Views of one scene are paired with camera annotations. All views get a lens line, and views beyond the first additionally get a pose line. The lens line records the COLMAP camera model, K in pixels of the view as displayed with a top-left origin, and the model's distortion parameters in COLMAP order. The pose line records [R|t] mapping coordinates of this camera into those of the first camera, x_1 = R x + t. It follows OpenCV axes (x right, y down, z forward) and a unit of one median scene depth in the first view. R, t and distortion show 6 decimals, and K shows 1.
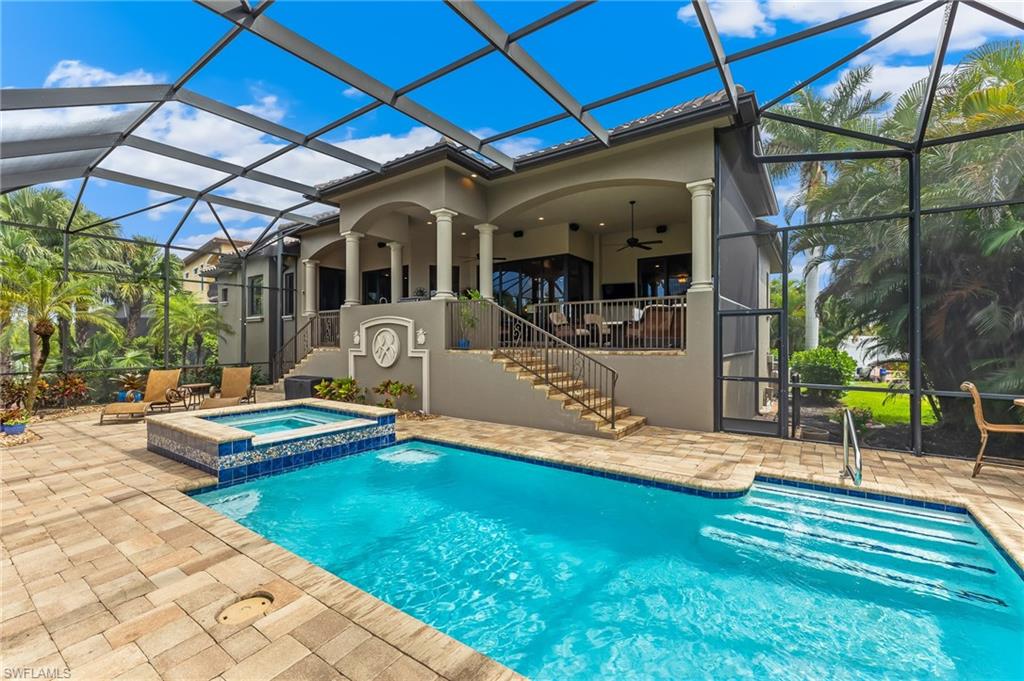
lens RADIAL K [[437.0, 0, 512.0], [0, 437.0, 340.5], [0, 0, 1]] dist [-0.000755, -0.000389]
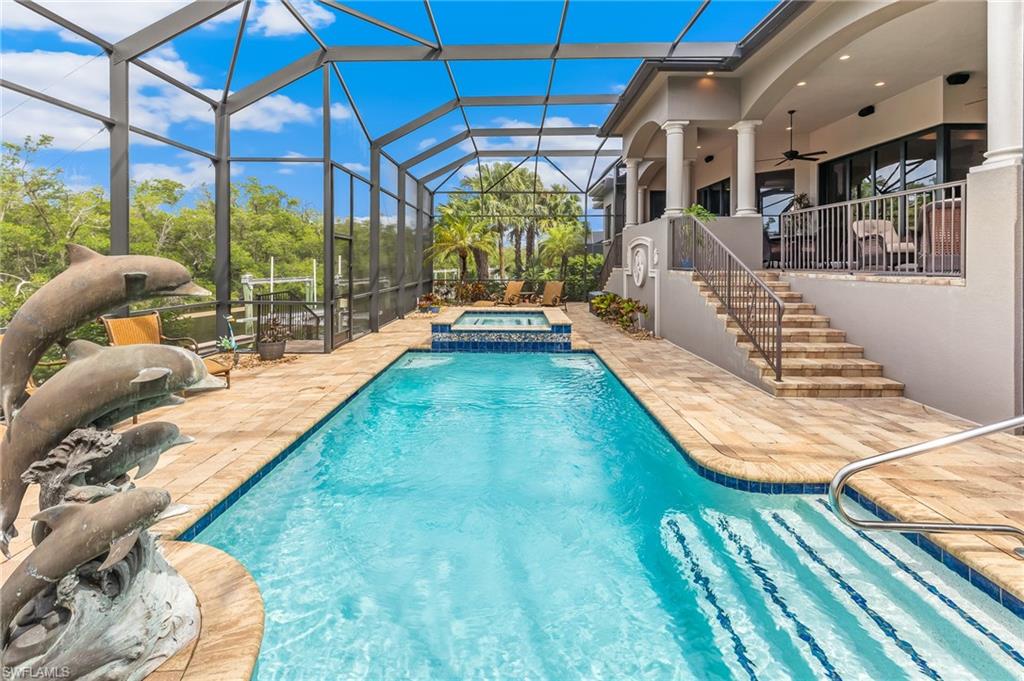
lens RADIAL K [[456.8, 0, 513.0], [0, 456.8, 262.5], [0, 0, 1]] dist [0.000023, -0.000302]
pose [[0.563032, 0.002210, -0.826432, 0.605321], [-0.001615, 0.999997, 0.001573, 0.004659], [0.826434, 0.000449, 0.563034, 0.210449]]
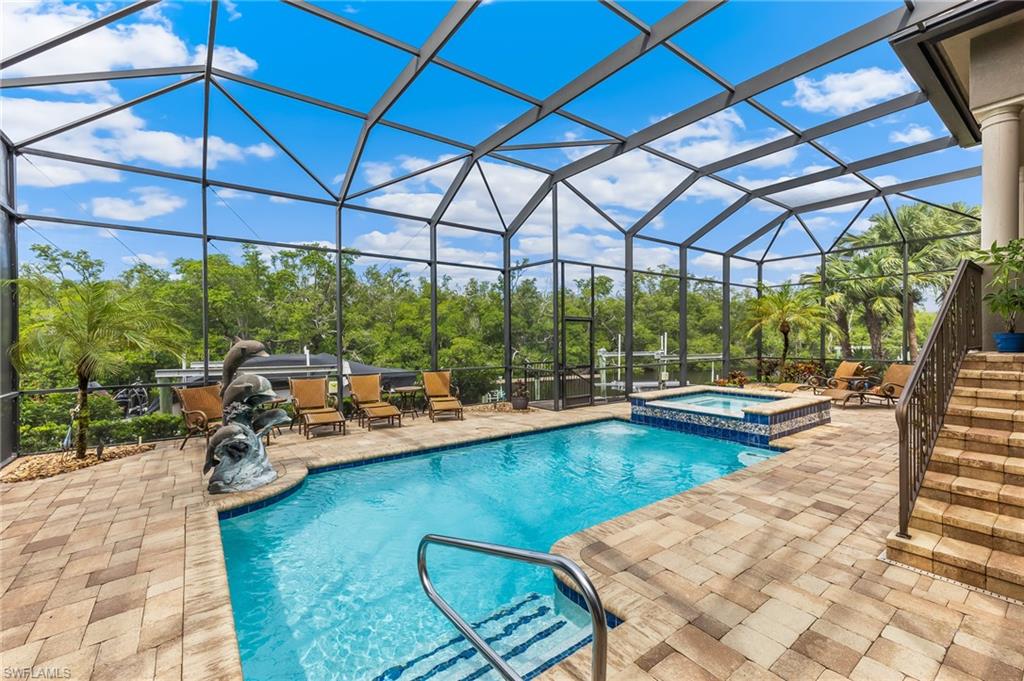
lens RADIAL K [[437.0, 0, 512.0], [0, 437.0, 340.5], [0, 0, 1]] dist [-0.000755, -0.000389]
pose [[-0.317780, 0.007161, -0.948138, 0.766180], [0.005233, 0.999969, 0.005799, 0.000125], [0.948150, -0.003119, -0.317807, 0.761061]]
